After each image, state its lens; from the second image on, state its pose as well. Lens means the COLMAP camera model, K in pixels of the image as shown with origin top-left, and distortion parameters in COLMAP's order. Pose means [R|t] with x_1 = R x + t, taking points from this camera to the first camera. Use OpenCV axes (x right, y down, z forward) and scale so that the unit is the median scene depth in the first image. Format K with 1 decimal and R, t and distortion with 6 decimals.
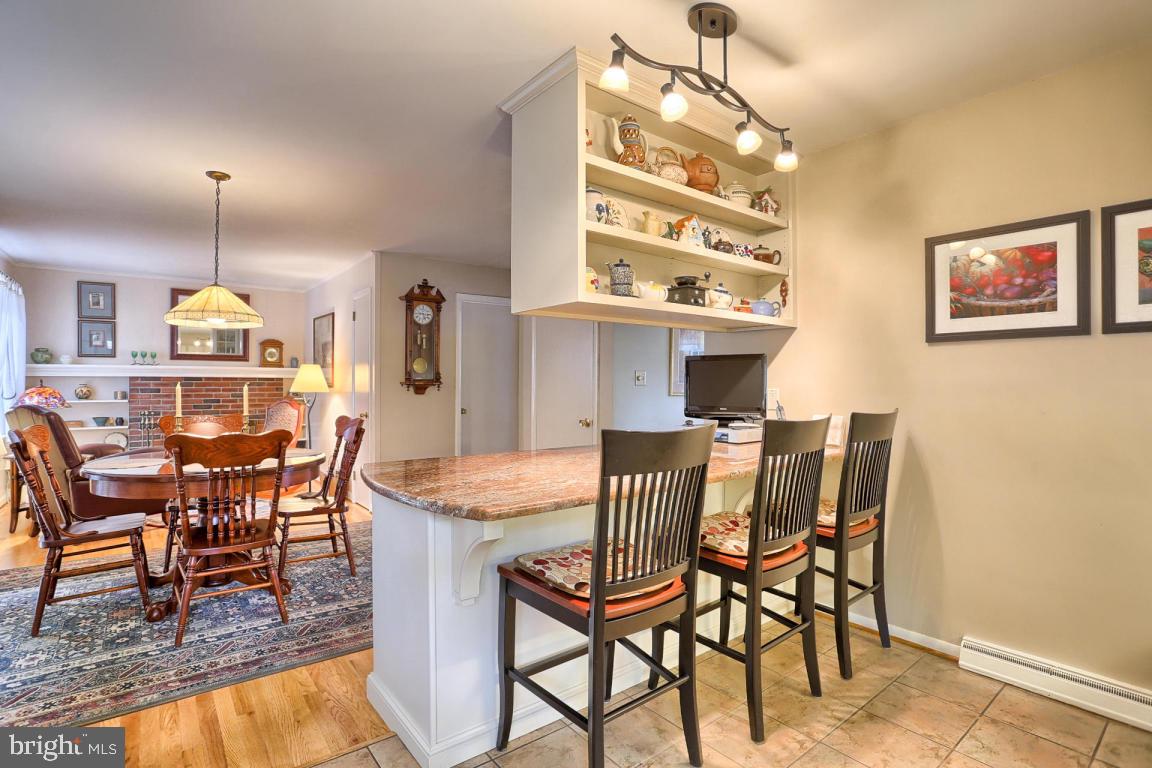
lens RADIAL K [[560.0, 0, 571.6], [0, 560.0, 381.5], [0, 0, 1]] dist [-0.076776, 0.033184]
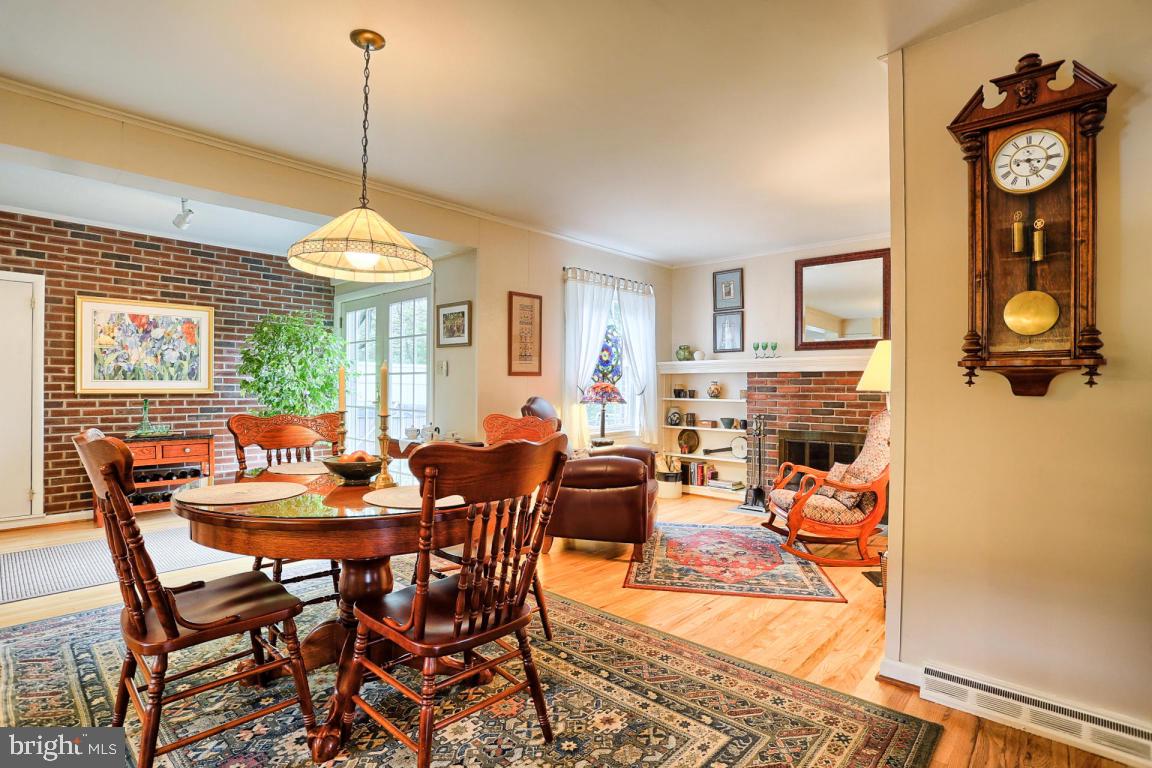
lens RADIAL K [[563.1, 0, 593.9], [0, 563.1, 392.8], [0, 0, 1]] dist [-0.079509, 0.027709]
pose [[0.185870, 0.007278, -0.982547, 0.006380], [-0.003849, 0.999970, 0.006679, 0.017840], [0.982567, 0.002541, 0.185892, 0.600587]]
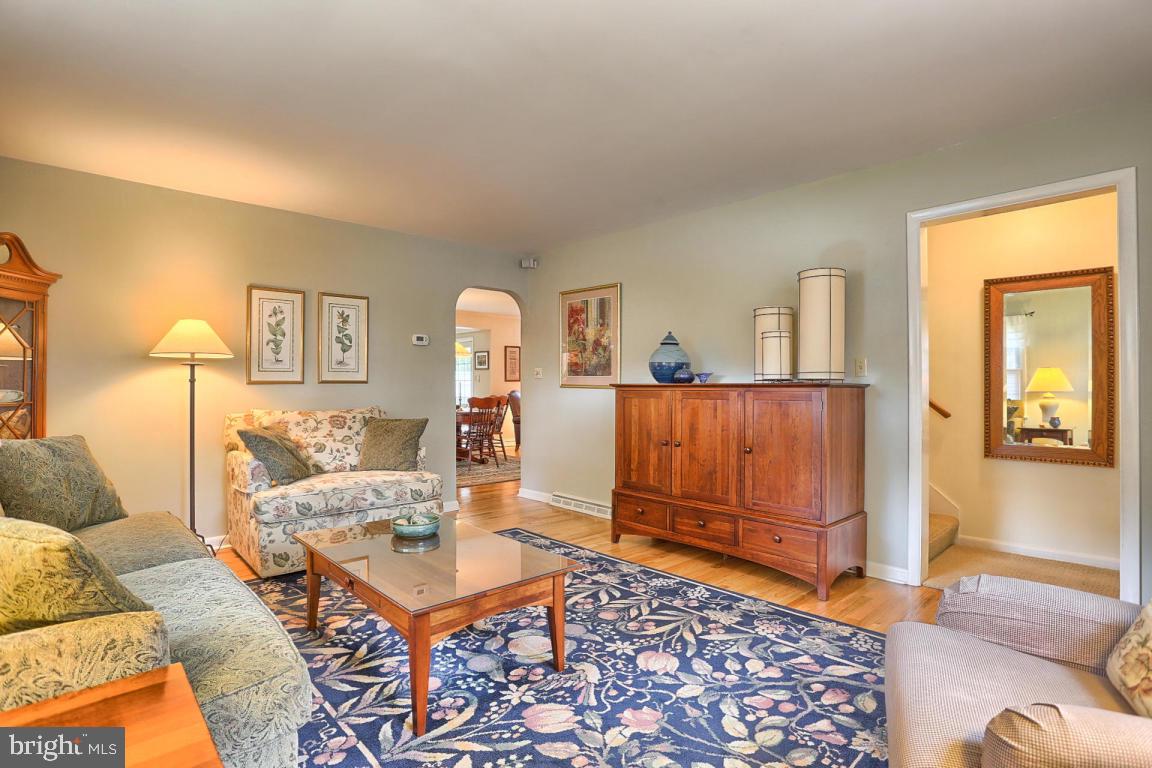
lens RADIAL K [[560.0, 0, 571.6], [0, 560.0, 381.5], [0, 0, 1]] dist [-0.076776, 0.033184]
pose [[0.084304, -0.009403, -0.996396, 1.033822], [0.003943, 0.999951, -0.009103, 0.018395], [0.996432, -0.003161, 0.084337, 0.689951]]
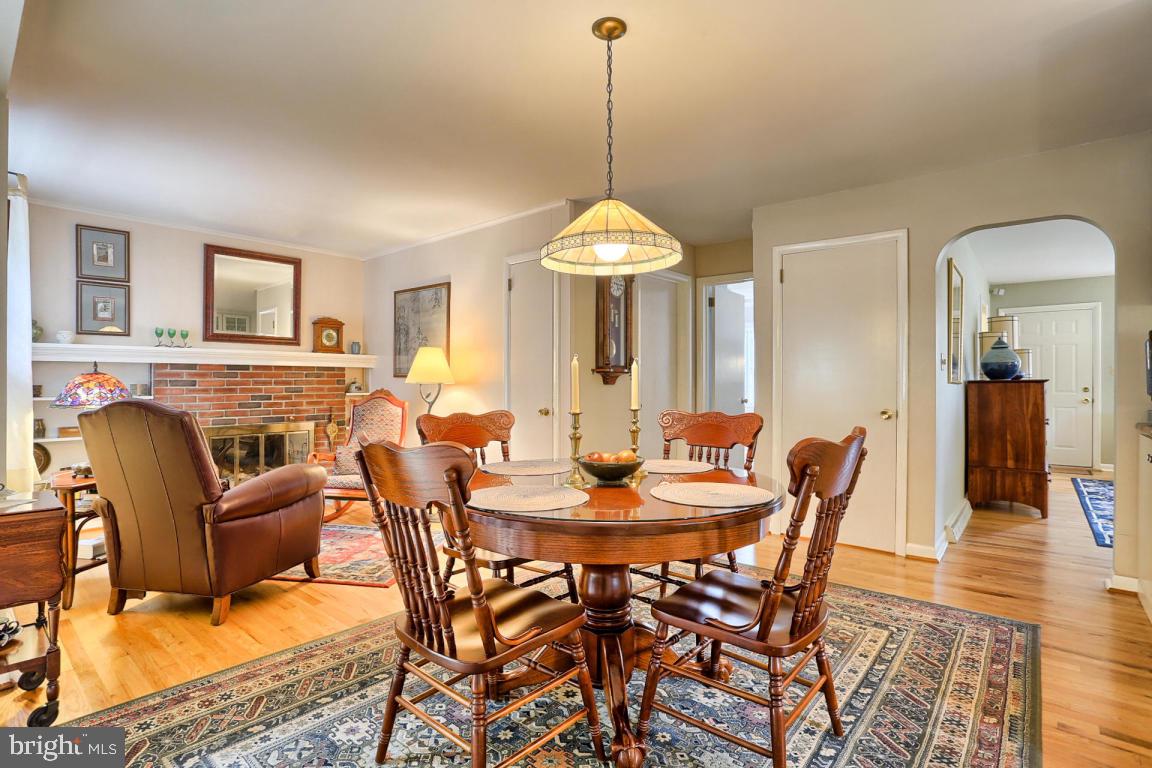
lens RADIAL K [[552.8, 0, 576.0], [0, 552.8, 384.0], [0, 0, 1]] dist [-0.065171, 0.022663]
pose [[0.980619, -0.003573, 0.195894, -0.418857], [0.002407, 0.999978, 0.006190, 0.015126], [-0.195911, -0.005598, 0.980606, 0.203735]]
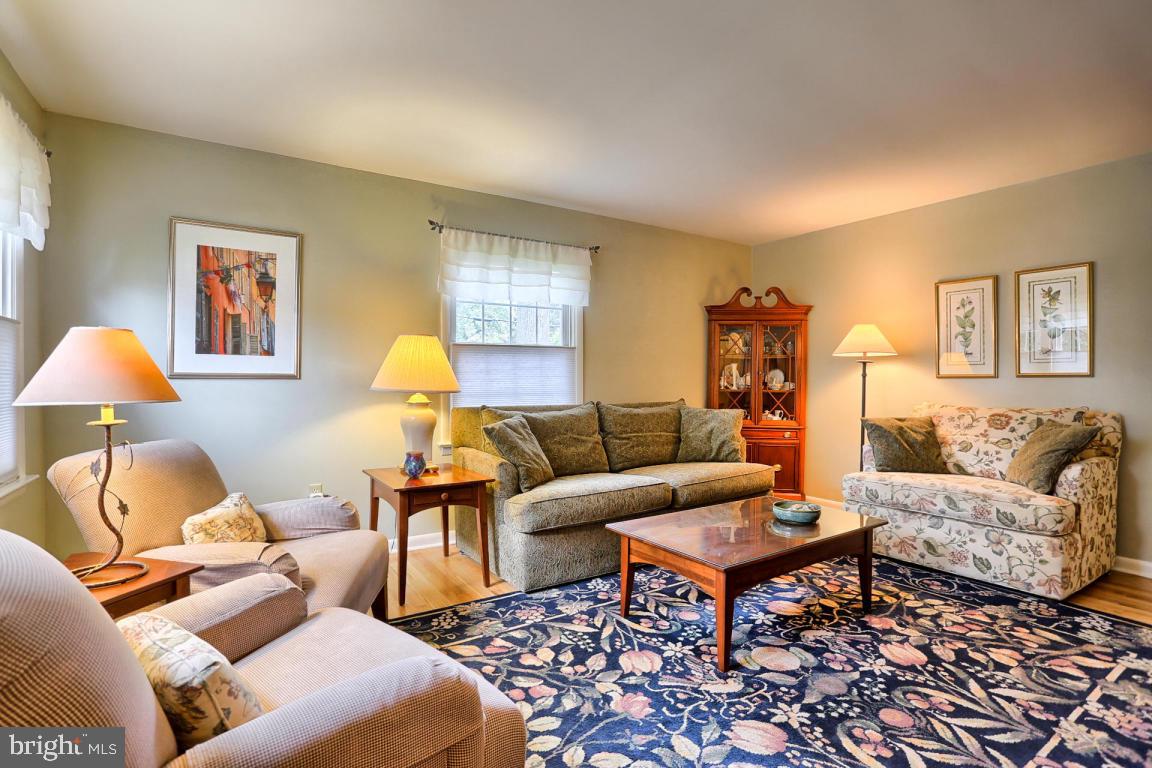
lens RADIAL K [[560.0, 0, 571.6], [0, 560.0, 381.5], [0, 0, 1]] dist [-0.076776, 0.033184]
pose [[-0.996102, -0.002395, 0.088178, 0.738513], [-0.002407, 0.999997, -0.000031, 0.019337], [-0.088178, -0.000243, -0.996105, 1.069984]]
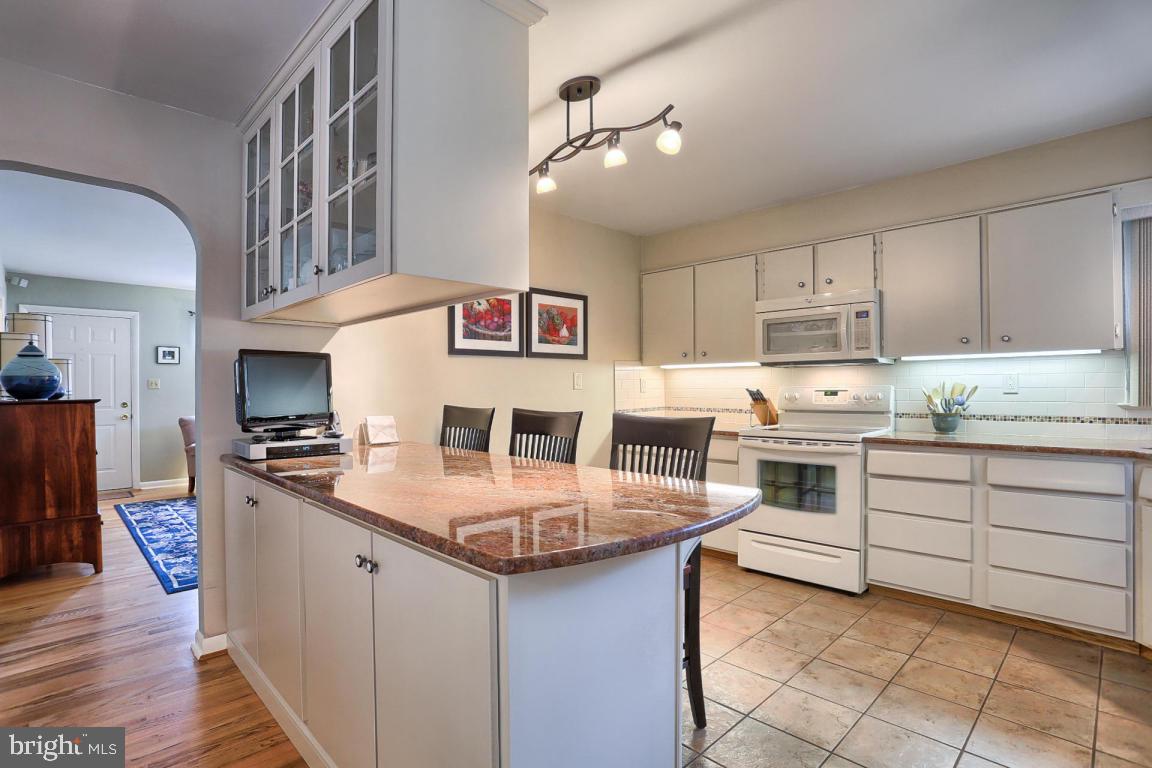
lens RADIAL K [[568.3, 0, 570.4], [0, 568.3, 386.2], [0, 0, 1]] dist [-0.075030, 0.030346]
pose [[-0.103598, 0.000036, 0.994619, -0.292600], [0.002890, 0.999996, 0.000265, 0.002179], [-0.994615, 0.002902, -0.103598, 0.339273]]
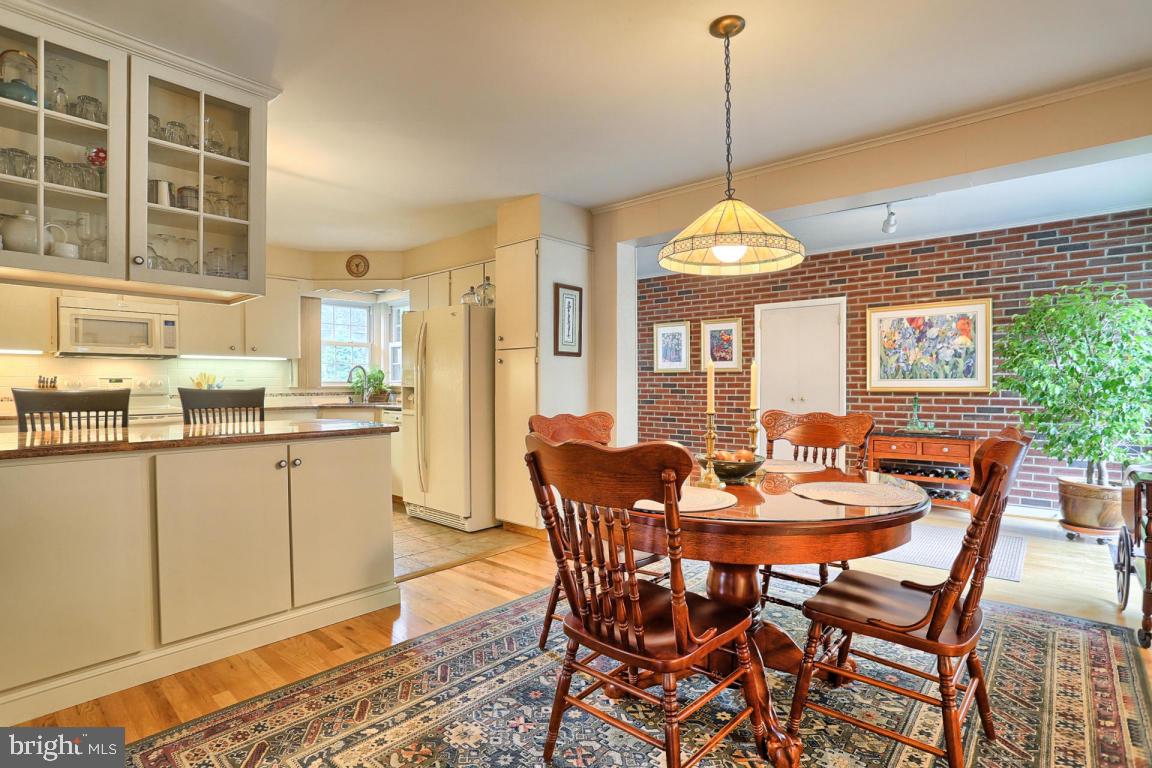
lens RADIAL K [[577.8, 0, 577.2], [0, 577.8, 395.7], [0, 0, 1]] dist [-0.075640, 0.030988]
pose [[-0.986439, 0.002449, -0.164108, -0.202247], [-0.000249, 0.999865, 0.016422, 0.018710], [0.164126, 0.016240, -0.986306, 0.841656]]
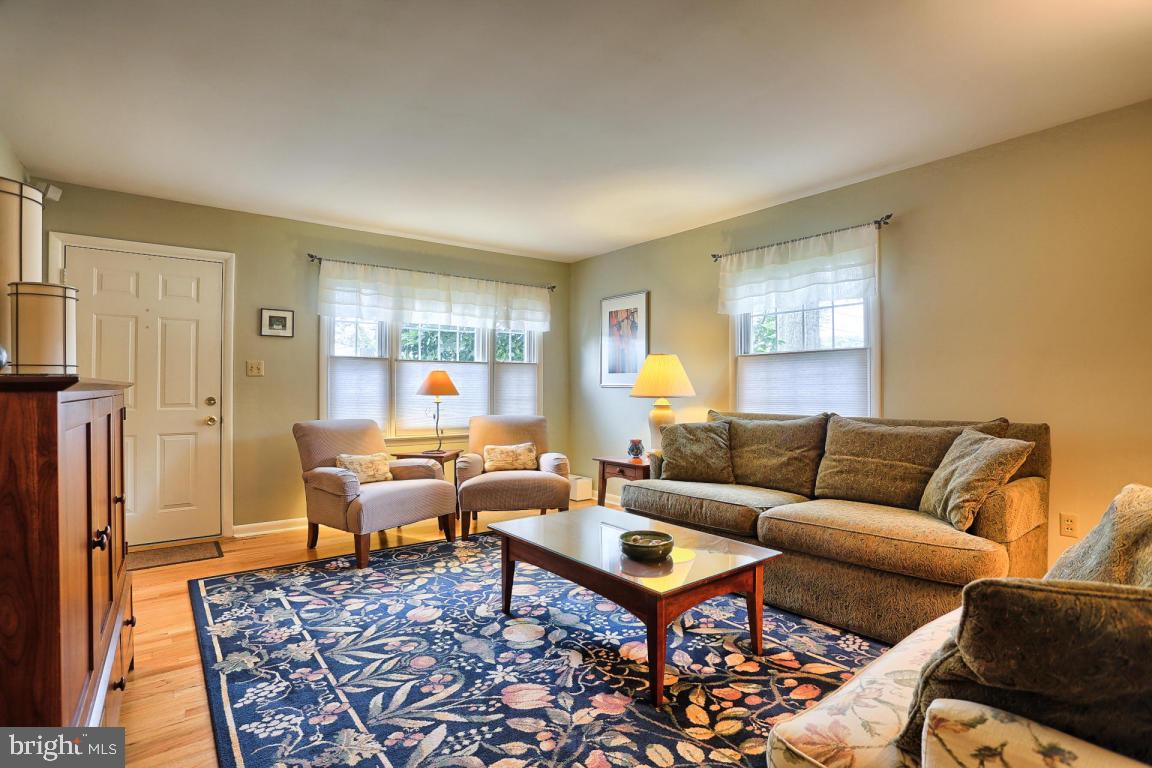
lens RADIAL K [[560.0, 0, 571.6], [0, 560.0, 381.5], [0, 0, 1]] dist [-0.076776, 0.033184]
pose [[0.013661, 0.009314, 0.999863, 0.212608], [-0.004126, 0.999949, -0.009259, 0.017063], [-0.999898, -0.003999, 0.013699, 0.651783]]
